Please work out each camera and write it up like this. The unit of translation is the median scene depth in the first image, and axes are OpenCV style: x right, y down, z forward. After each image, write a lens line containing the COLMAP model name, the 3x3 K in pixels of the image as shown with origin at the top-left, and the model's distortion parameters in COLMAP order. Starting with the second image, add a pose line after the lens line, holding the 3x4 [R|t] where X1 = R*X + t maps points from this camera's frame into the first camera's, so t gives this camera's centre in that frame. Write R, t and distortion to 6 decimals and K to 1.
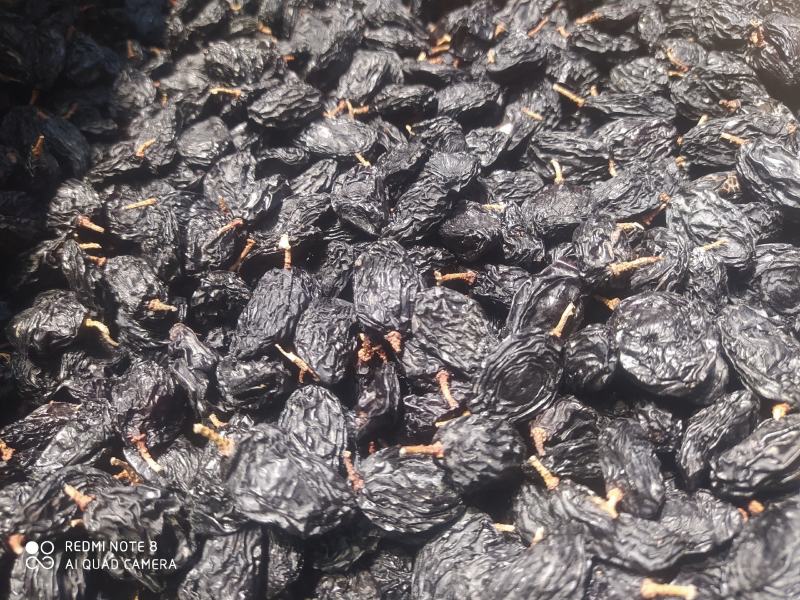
lens RADIAL K [[622.7, 0, 403.2], [0, 622.7, 295.1], [0, 0, 1]] dist [0.028831, -0.083139]
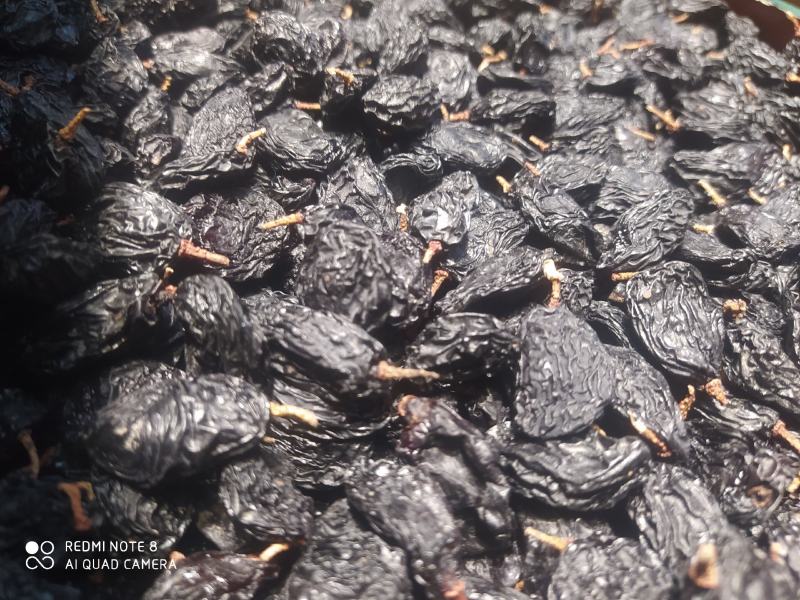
lens RADIAL K [[622.7, 0, 398.1], [0, 622.7, 299.3], [0, 0, 1]] dist [0.028831, -0.083139]
pose [[0.920454, -0.036104, 0.389179, -0.515761], [0.063398, 0.996330, -0.057516, -0.016571], [-0.385674, 0.077614, 0.919365, 0.323955]]
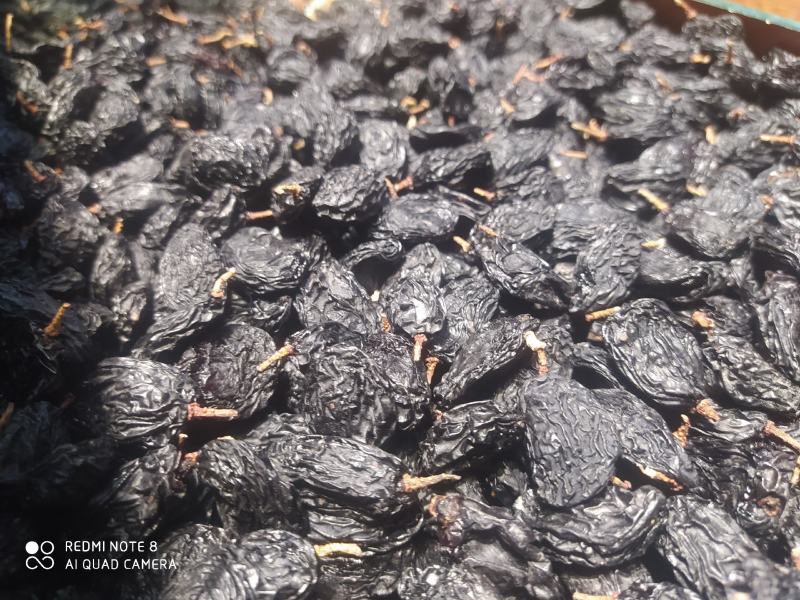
lens RADIAL K [[622.7, 0, 394.1], [0, 622.7, 300.2], [0, 0, 1]] dist [0.028831, -0.083139]
pose [[0.865673, -0.260961, 0.427212, -0.531758], [0.309893, 0.949564, -0.047908, -0.120694], [-0.393163, 0.173863, 0.902881, 0.287808]]
